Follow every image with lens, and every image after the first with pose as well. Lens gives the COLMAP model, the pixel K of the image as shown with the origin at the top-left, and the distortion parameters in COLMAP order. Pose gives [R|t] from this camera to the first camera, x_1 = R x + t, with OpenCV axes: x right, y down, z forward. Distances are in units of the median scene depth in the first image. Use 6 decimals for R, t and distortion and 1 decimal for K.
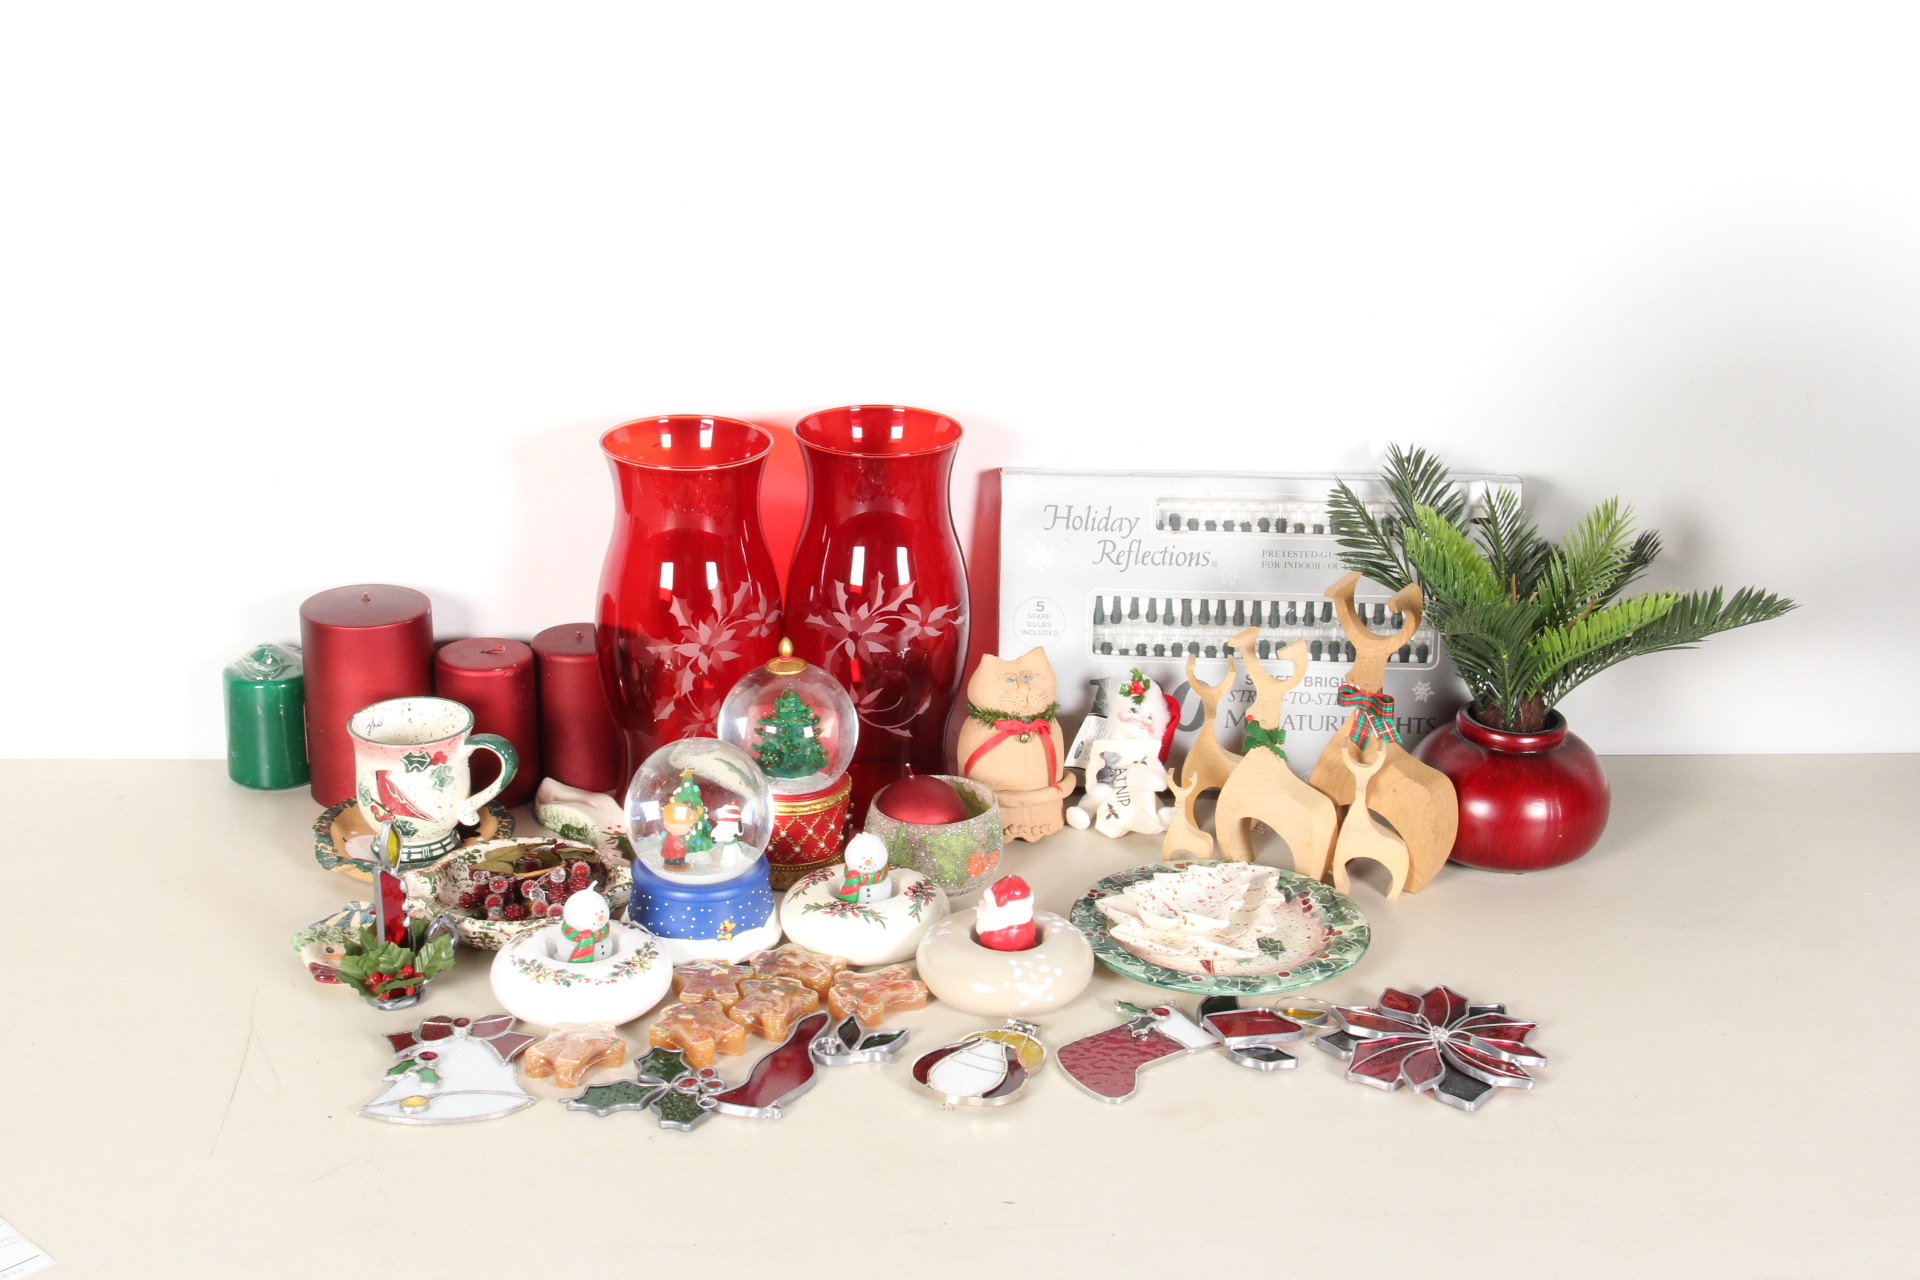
lens RADIAL K [[2868.2, 0, 927.4], [0, 2868.2, 646.1], [0, 0, 1]] dist [0.115425, 0.019315]
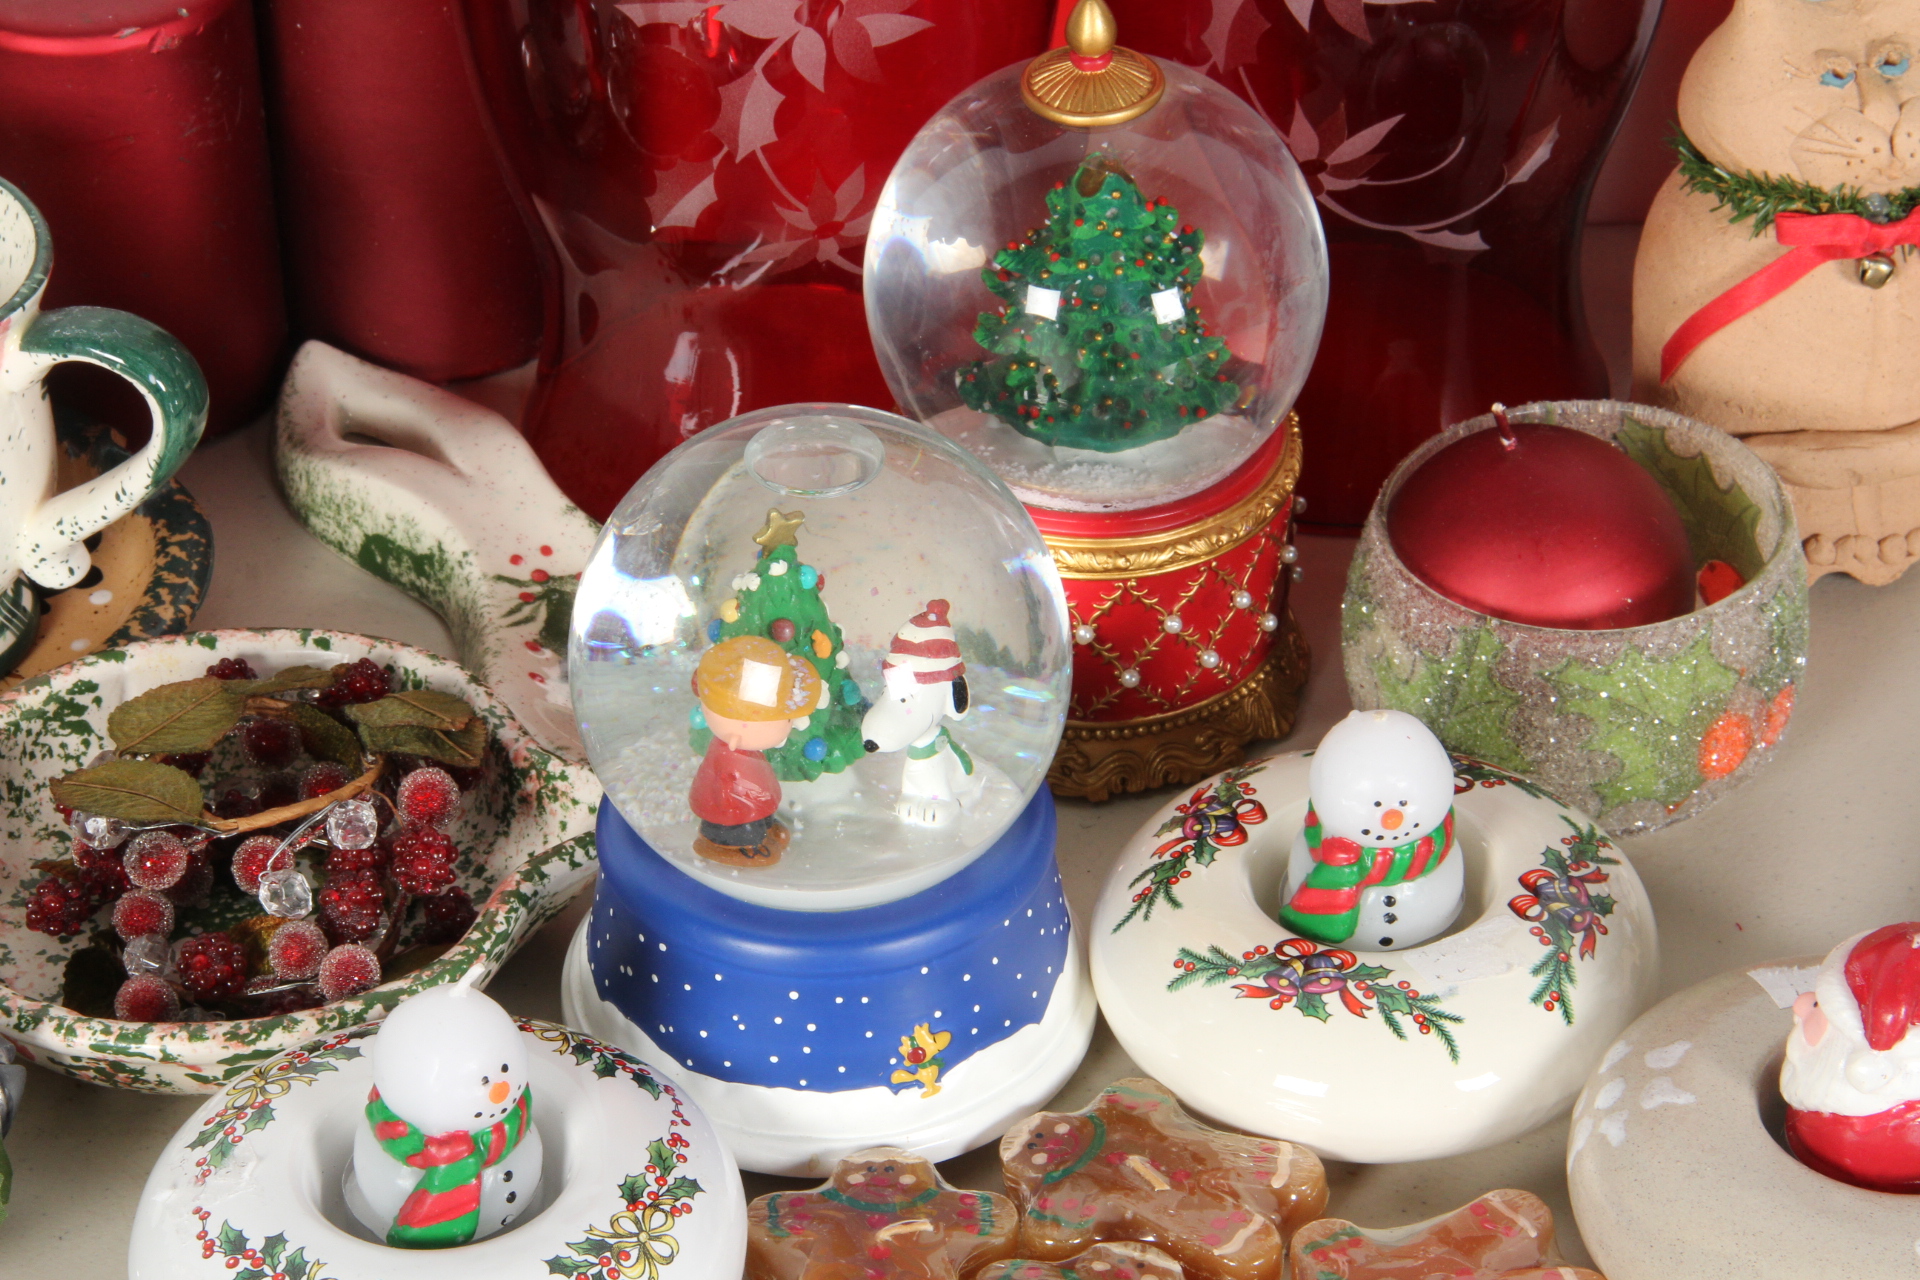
lens RADIAL K [[5619.3, 0, 961.6], [0, 5619.3, 675.7], [0, 0, 1]] dist [0.478833, 0.313145]
pose [[0.999481, -0.004002, -0.031972, -0.043331], [0.012410, 0.963512, 0.267377, -0.088734], [0.029735, -0.267635, 0.963061, 0.413171]]
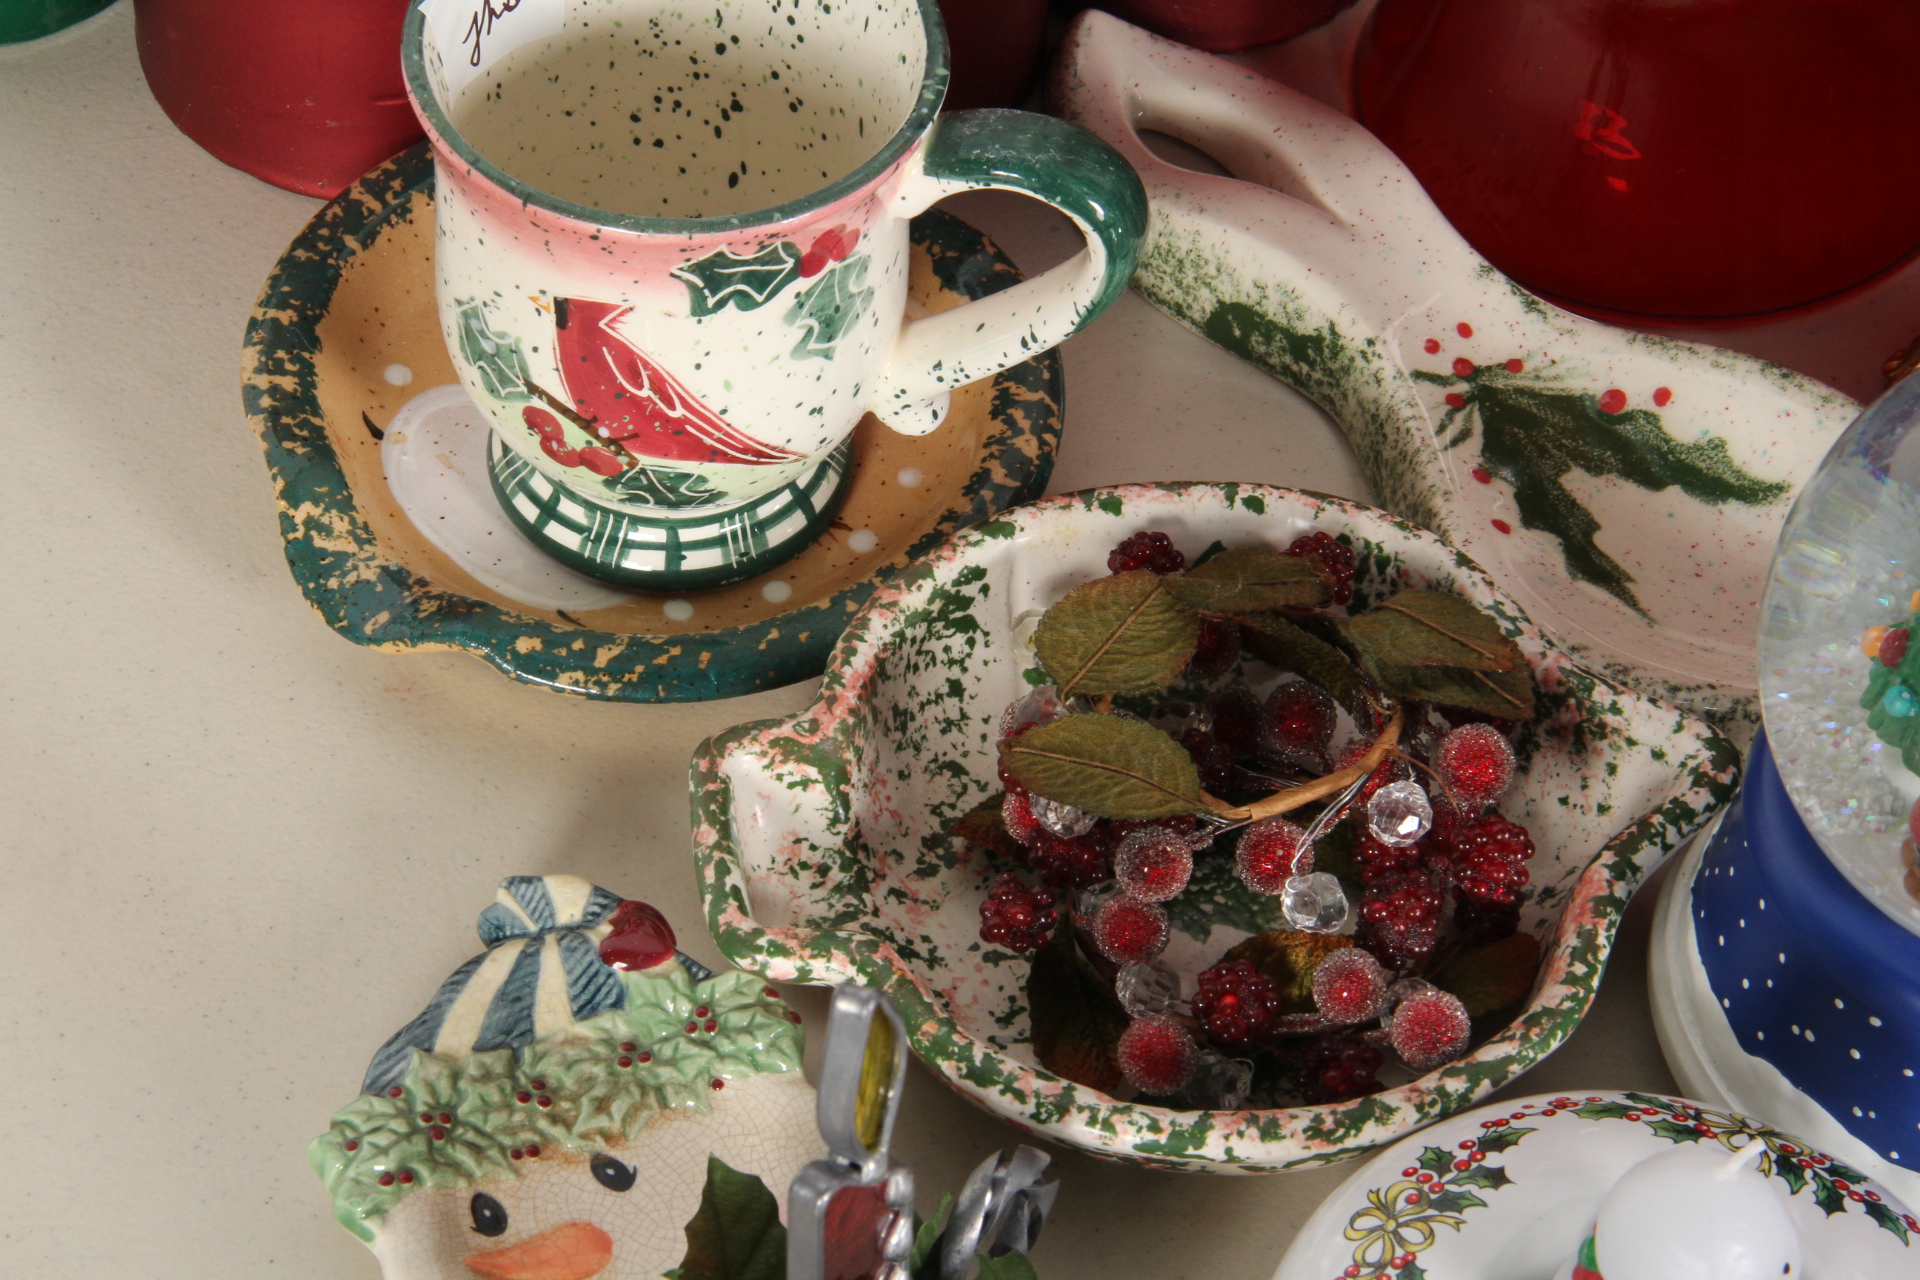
lens RADIAL K [[5476.4, 0, 988.5], [0, 5476.4, 643.4], [0, 0, 1]] dist [0.424713, 0.581743]
pose [[0.998434, -0.018075, 0.052934, -0.176285], [-0.008404, 0.887136, 0.461432, -0.132860], [-0.055300, -0.461154, 0.885595, 0.580027]]
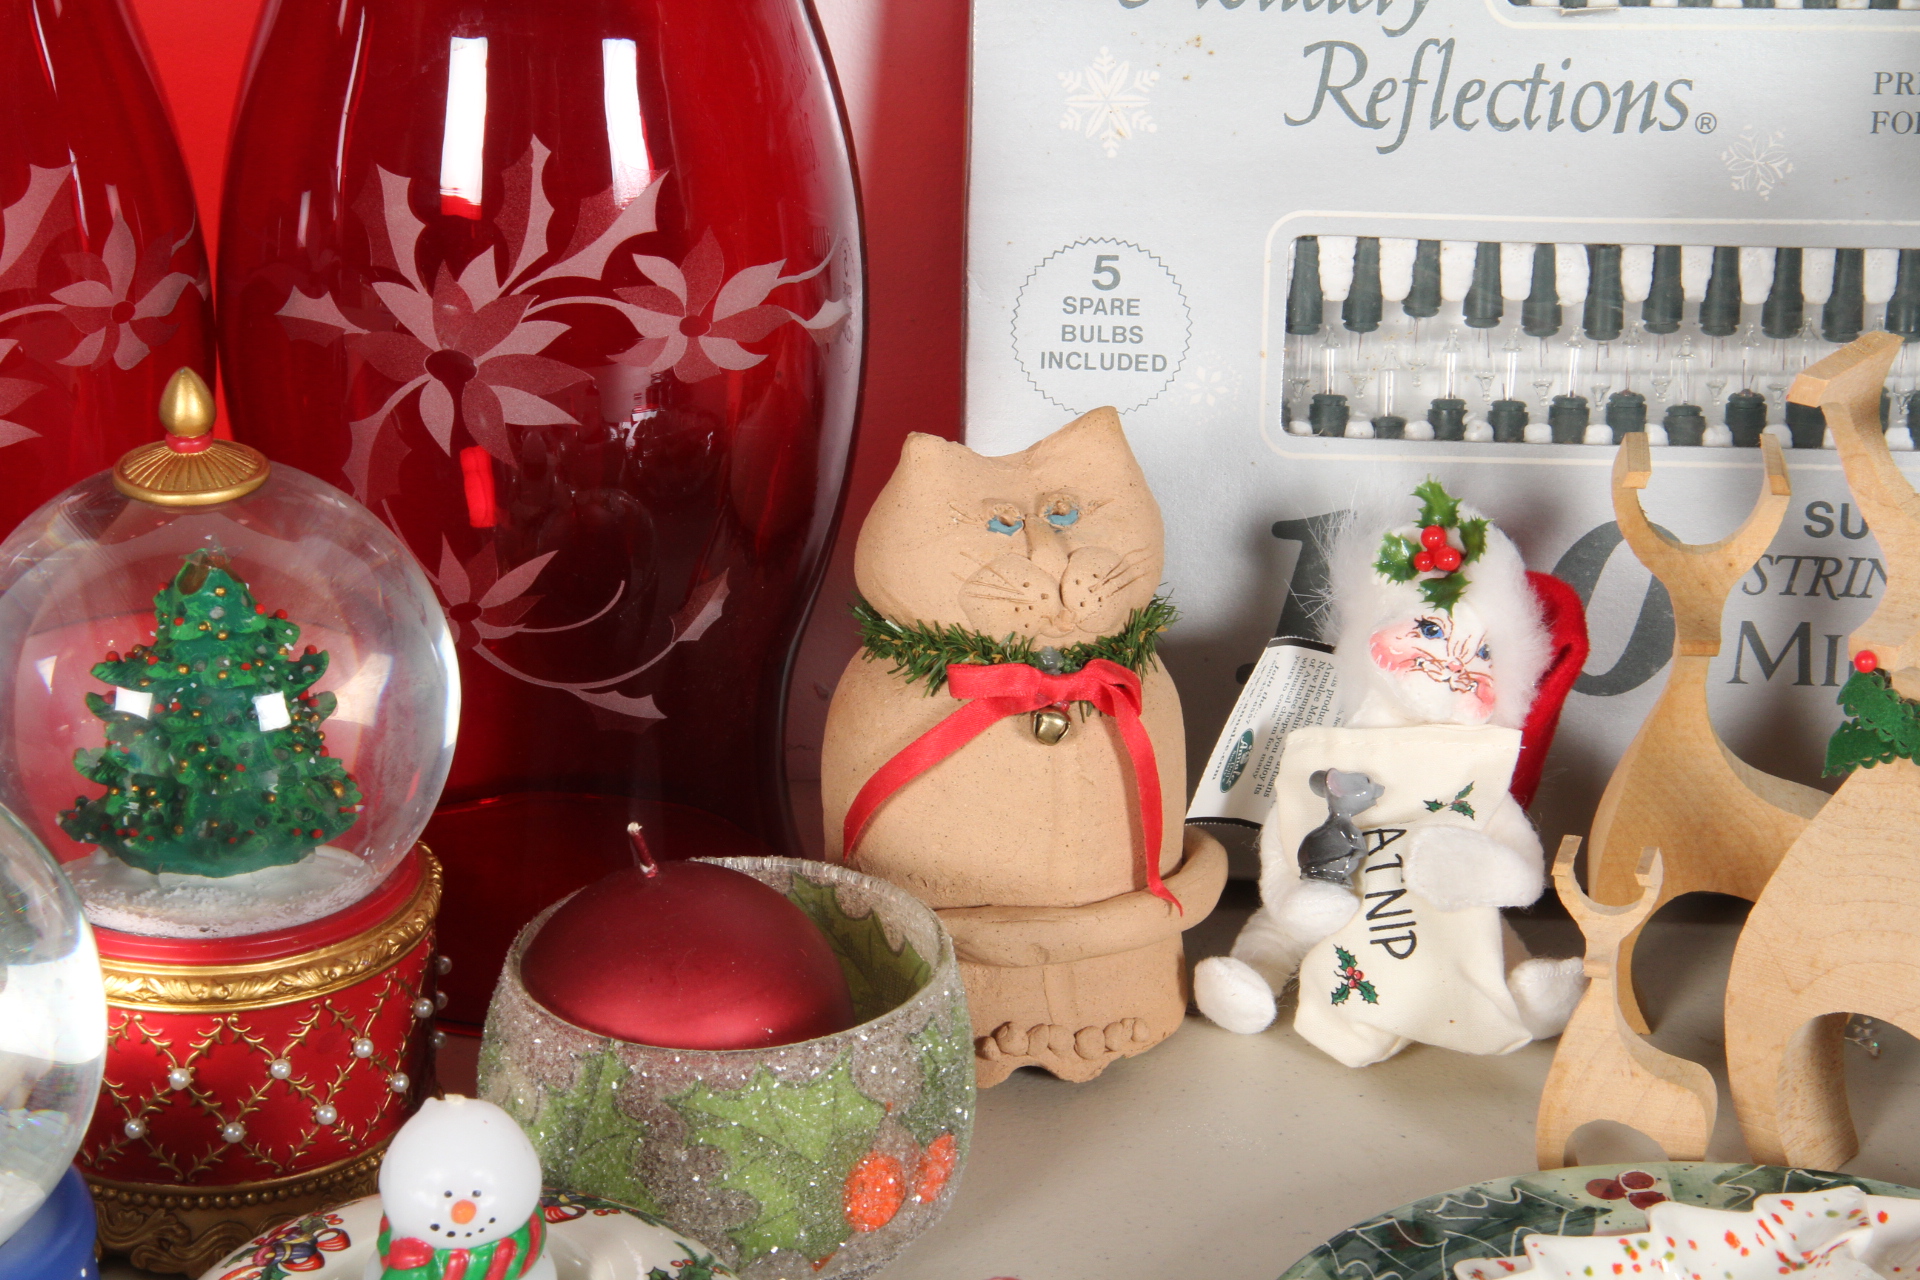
lens RADIAL K [[5426.3, 0, 961.7], [0, 5426.3, 666.9], [0, 0, 1]] dist [0.488612, -0.462049]
pose [[0.999867, 0.000653, 0.016319, 0.016130], [-0.001348, 0.999089, 0.042651, 0.003002], [-0.016276, -0.042667, 0.998957, 0.461292]]
